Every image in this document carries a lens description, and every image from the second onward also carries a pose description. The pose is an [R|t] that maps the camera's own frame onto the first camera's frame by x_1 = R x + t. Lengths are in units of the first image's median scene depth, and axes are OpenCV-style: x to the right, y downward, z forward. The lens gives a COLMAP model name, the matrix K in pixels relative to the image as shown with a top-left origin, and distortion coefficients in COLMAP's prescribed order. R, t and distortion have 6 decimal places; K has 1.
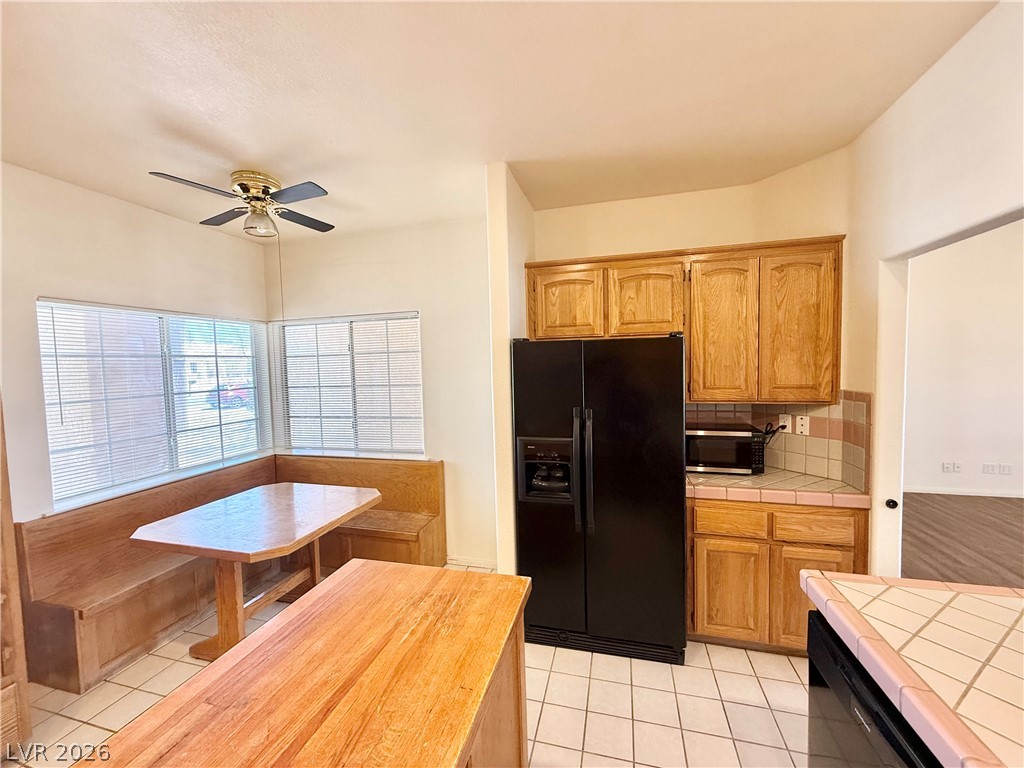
lens RADIAL K [[408.5, 0, 509.5], [0, 408.5, 385.6], [0, 0, 1]] dist [0.001656, 0.000484]
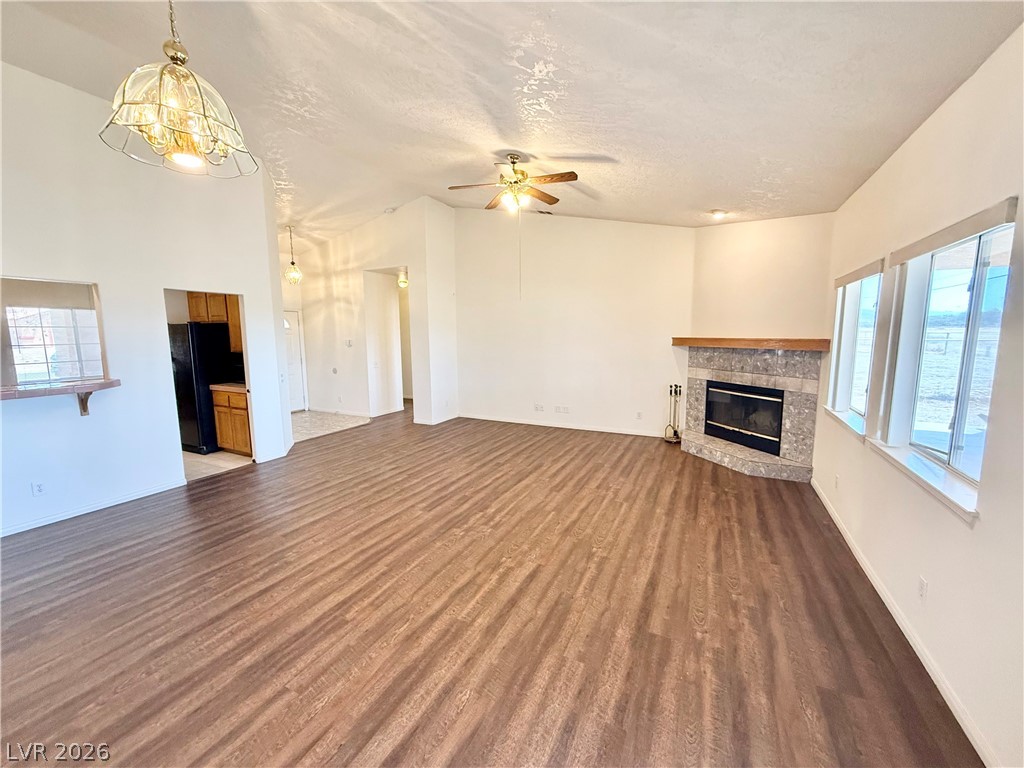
lens RADIAL K [[408.5, 0, 508.3], [0, 408.5, 382.8], [0, 0, 1]] dist [0.001656, 0.000484]
pose [[0.980063, 0.042373, -0.194118, 2.628760], [-0.028610, 0.996909, 0.073166, 0.002382], [0.196618, -0.066153, 0.978246, -1.027232]]
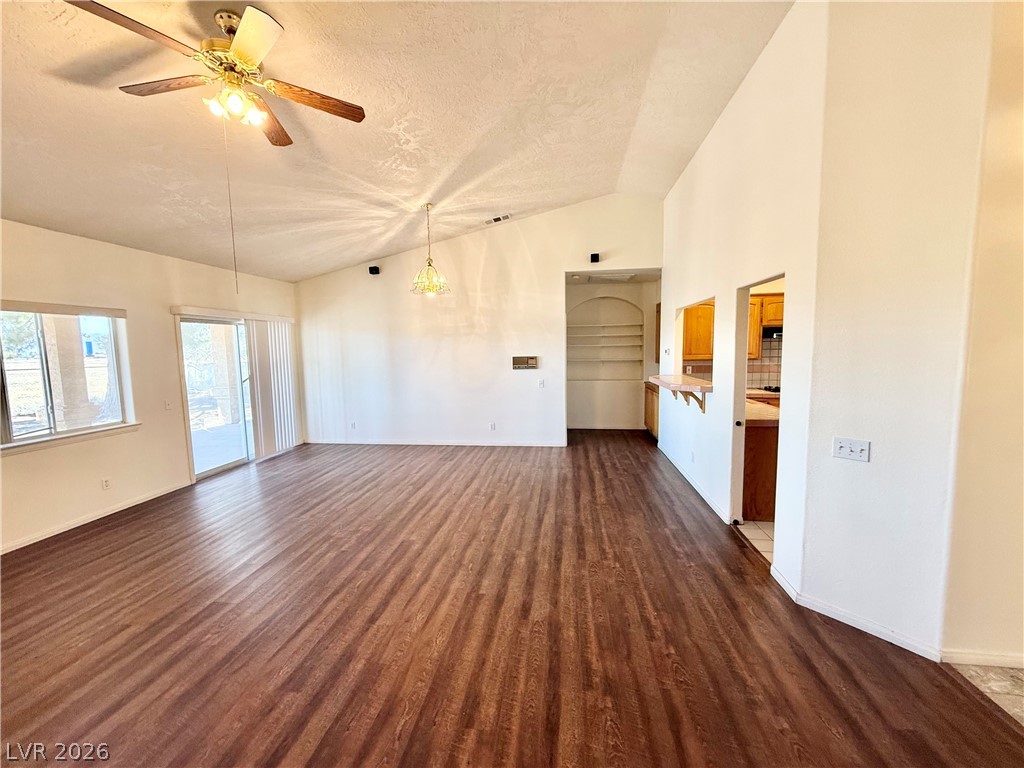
lens RADIAL K [[408.5, 0, 508.3], [0, 408.5, 383.4], [0, 0, 1]] dist [0.001656, 0.000484]
pose [[-0.990984, 0.056792, -0.121347, 1.783093], [0.038715, 0.988461, 0.146445, -0.146792], [0.128264, 0.140426, -0.981748, 1.950985]]
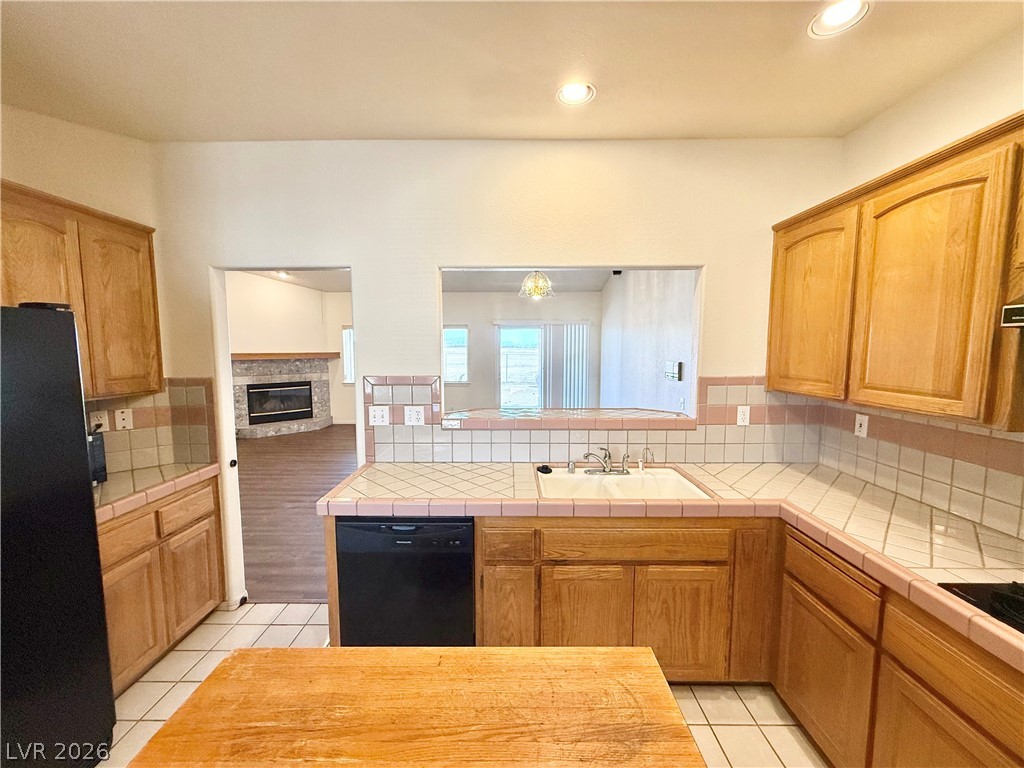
lens RADIAL K [[408.5, 0, 510.8], [0, 408.5, 384.0], [0, 0, 1]] dist [0.001656, 0.000484]
pose [[-0.258197, -0.060016, 0.964226, -0.429615], [0.060223, 0.995128, 0.078066, -0.002358], [-0.964213, 0.078225, -0.253324, 0.410535]]
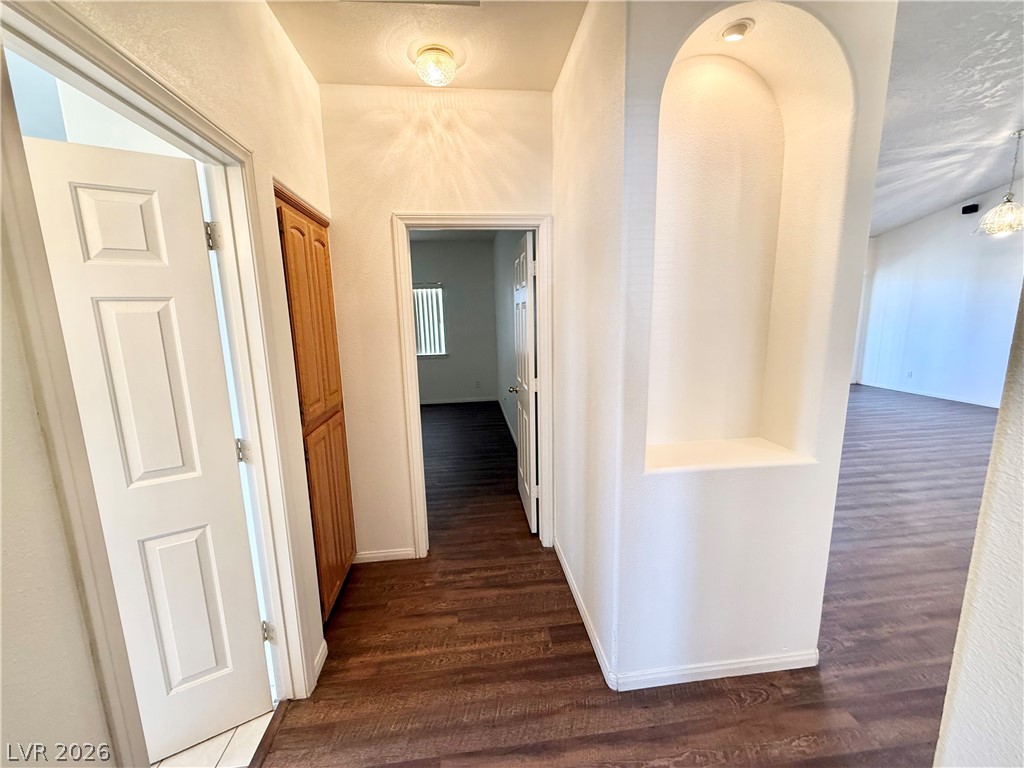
lens RADIAL K [[408.5, 0, 511.7], [0, 408.5, 384.5], [0, 0, 1]] dist [0.001656, 0.000484]
pose [[-0.372849, -0.124758, 0.919467, 0.828993], [0.084566, 0.982227, 0.167566, -0.129251], [-0.924030, 0.140233, -0.355672, 2.752684]]
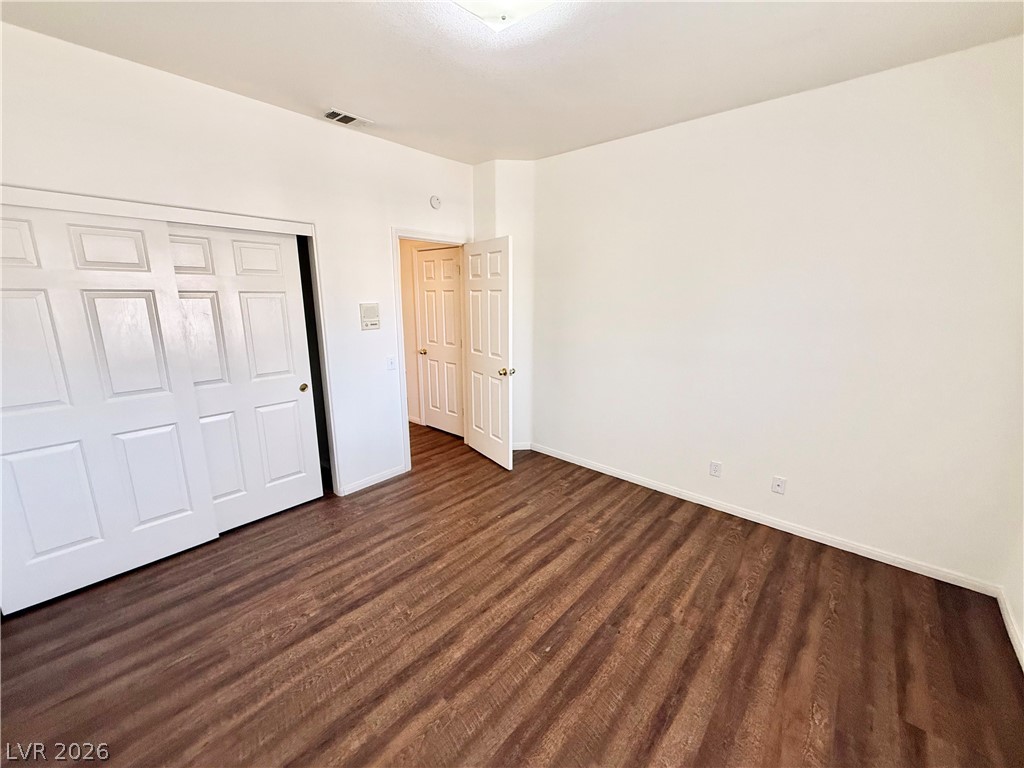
lens RADIAL K [[408.5, 0, 511.0], [0, 408.5, 383.2], [0, 0, 1]] dist [0.001656, 0.000484]
pose [[-0.906117, -0.070616, 0.417090, 2.145118], [0.043040, 0.965462, 0.256963, -0.076940], [-0.420831, 0.250791, -0.871783, 0.988856]]
